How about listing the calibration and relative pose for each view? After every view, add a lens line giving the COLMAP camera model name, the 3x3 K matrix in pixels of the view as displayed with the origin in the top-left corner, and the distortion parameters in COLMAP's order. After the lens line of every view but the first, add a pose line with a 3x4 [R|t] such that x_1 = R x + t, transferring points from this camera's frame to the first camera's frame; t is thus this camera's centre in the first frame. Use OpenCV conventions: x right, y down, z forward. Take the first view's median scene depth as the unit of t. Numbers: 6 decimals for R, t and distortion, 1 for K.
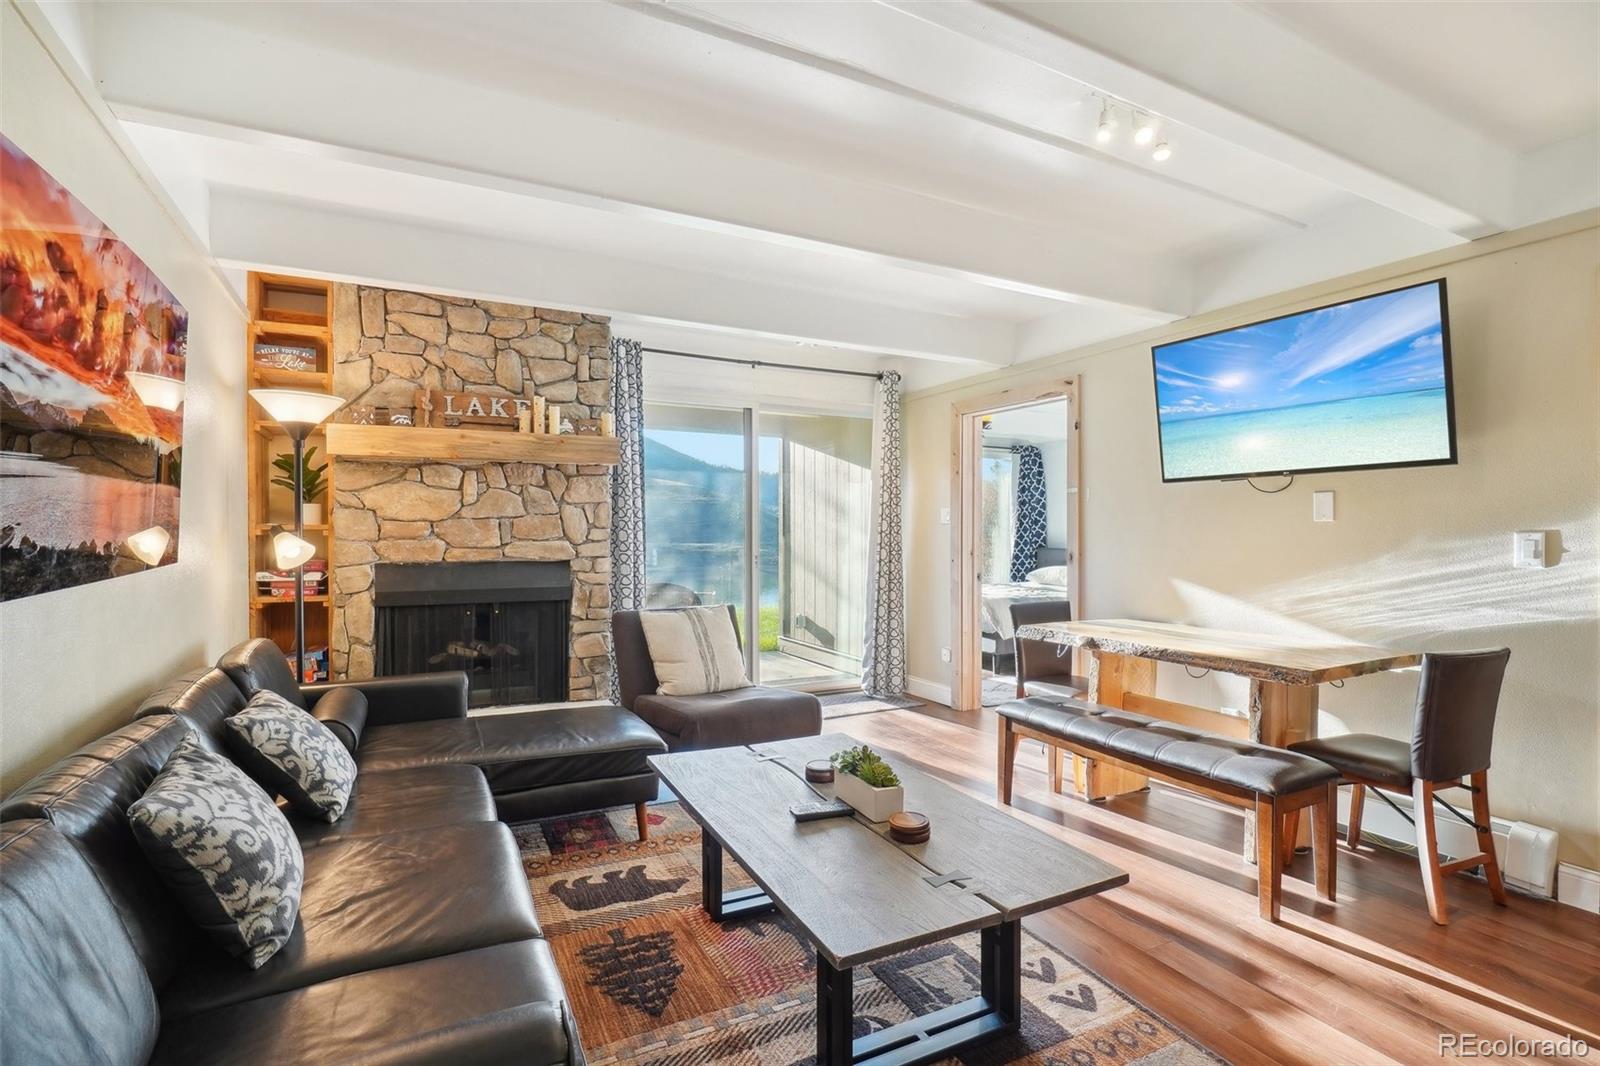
lens RADIAL K [[746.4, 0, 800.3], [0, 746.4, 533.1], [0, 0, 1]] dist [-0.005904, -0.000279]
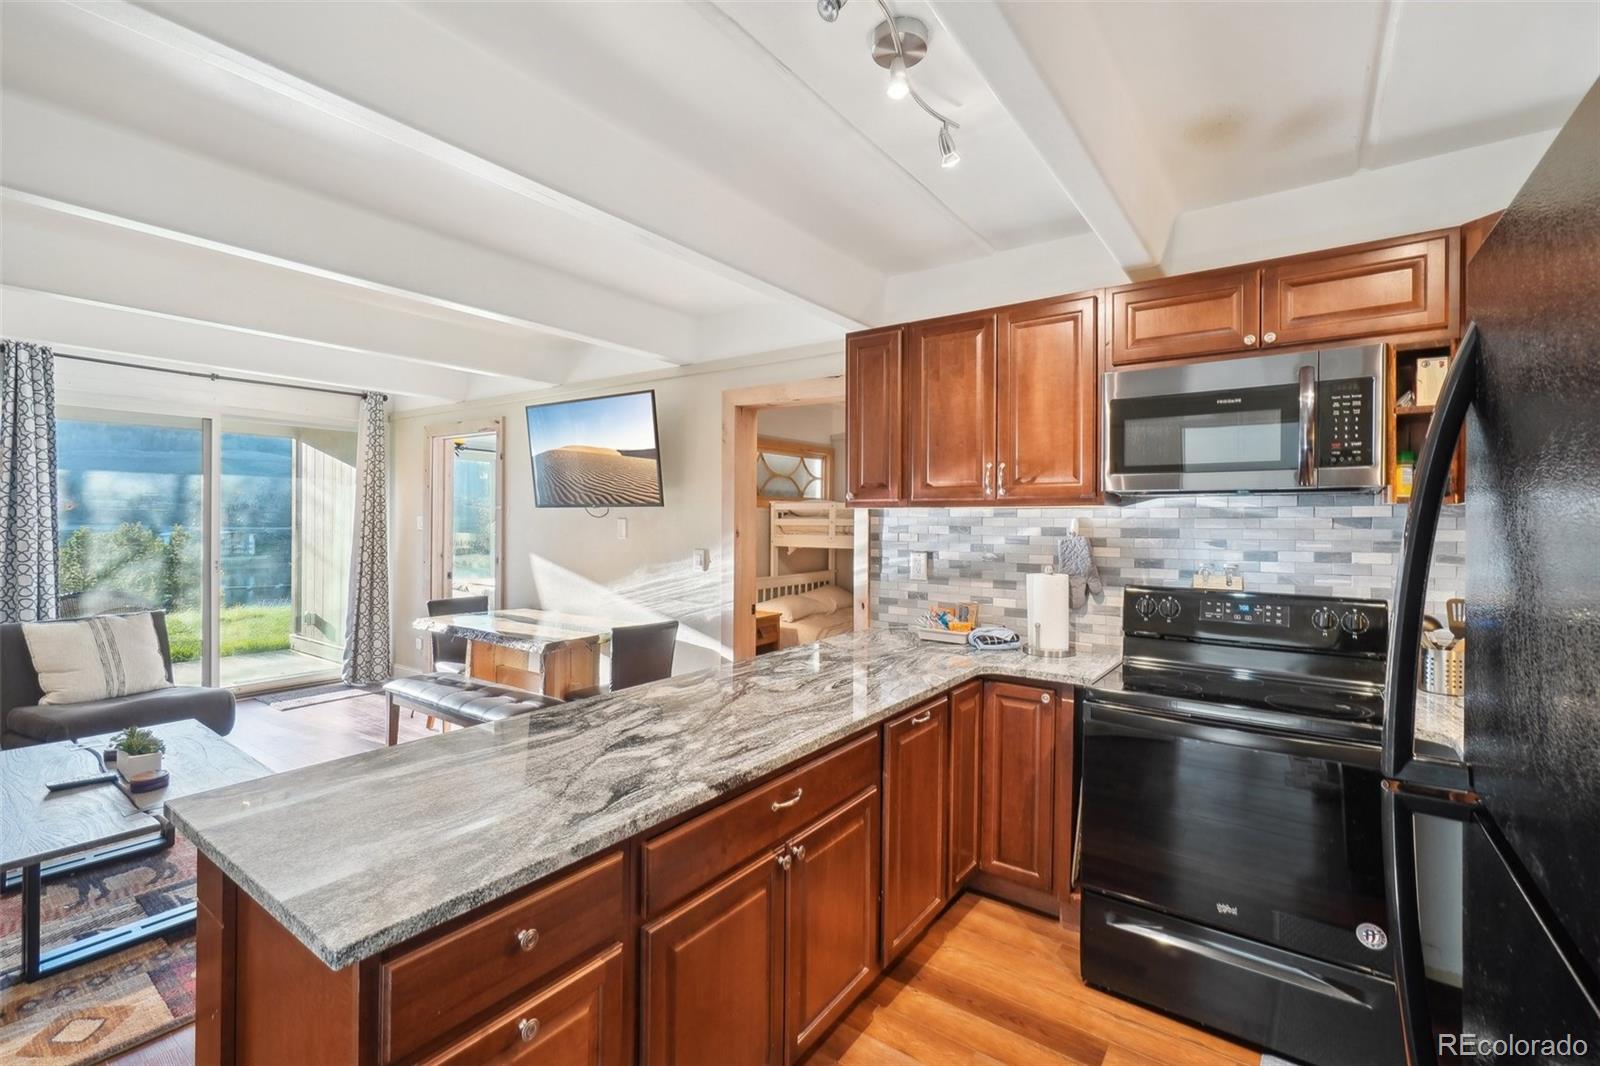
lens RADIAL K [[715.2, 0, 774.5], [0, 715.2, 519.9], [0, 0, 1]] dist [0.003569, 0.002050]
pose [[0.901536, 0.005515, 0.432670, 0.225150], [-0.006057, 0.999982, -0.000126, -0.033725], [-0.432662, -0.002507, 0.901553, -0.254283]]
